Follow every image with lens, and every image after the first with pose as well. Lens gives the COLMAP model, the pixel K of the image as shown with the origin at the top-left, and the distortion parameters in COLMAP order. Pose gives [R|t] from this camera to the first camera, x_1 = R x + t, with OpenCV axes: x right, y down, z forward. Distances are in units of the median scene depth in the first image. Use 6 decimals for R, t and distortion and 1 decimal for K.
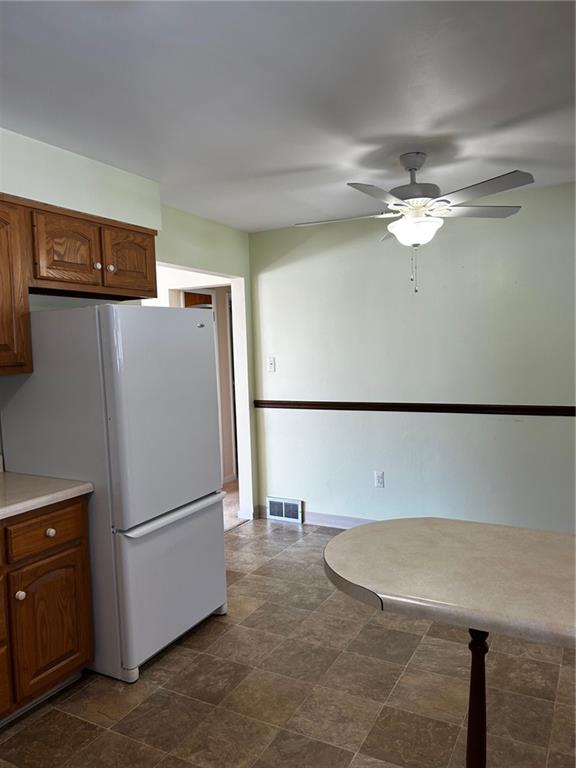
lens RADIAL K [[572.0, 0, 267.9], [0, 572.0, 393.9], [0, 0, 1]] dist [0.028880, -0.054864]
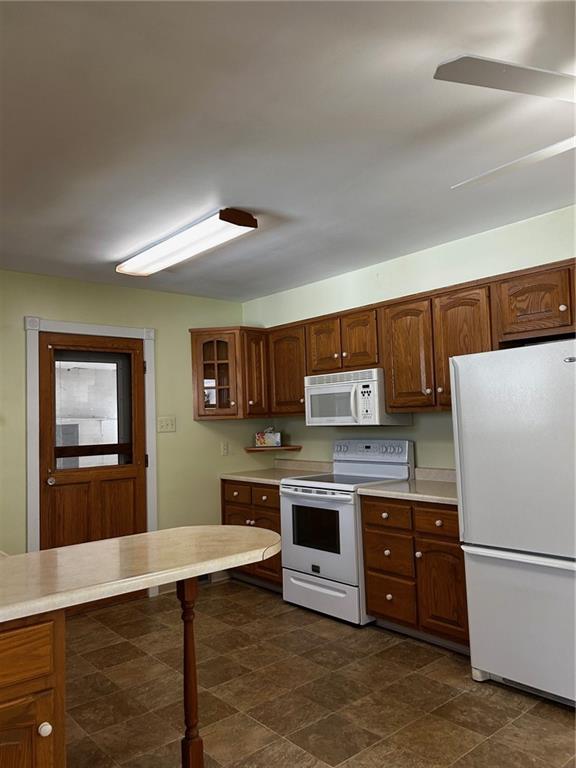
lens RADIAL K [[572.0, 0, 285.3], [0, 572.0, 377.0], [0, 0, 1]] dist [0.028880, -0.054864]
pose [[-0.331325, 0.001480, -0.943516, 0.979461], [-0.018185, 0.999803, 0.007954, -0.112060], [0.943342, 0.019793, -0.331233, 1.001905]]
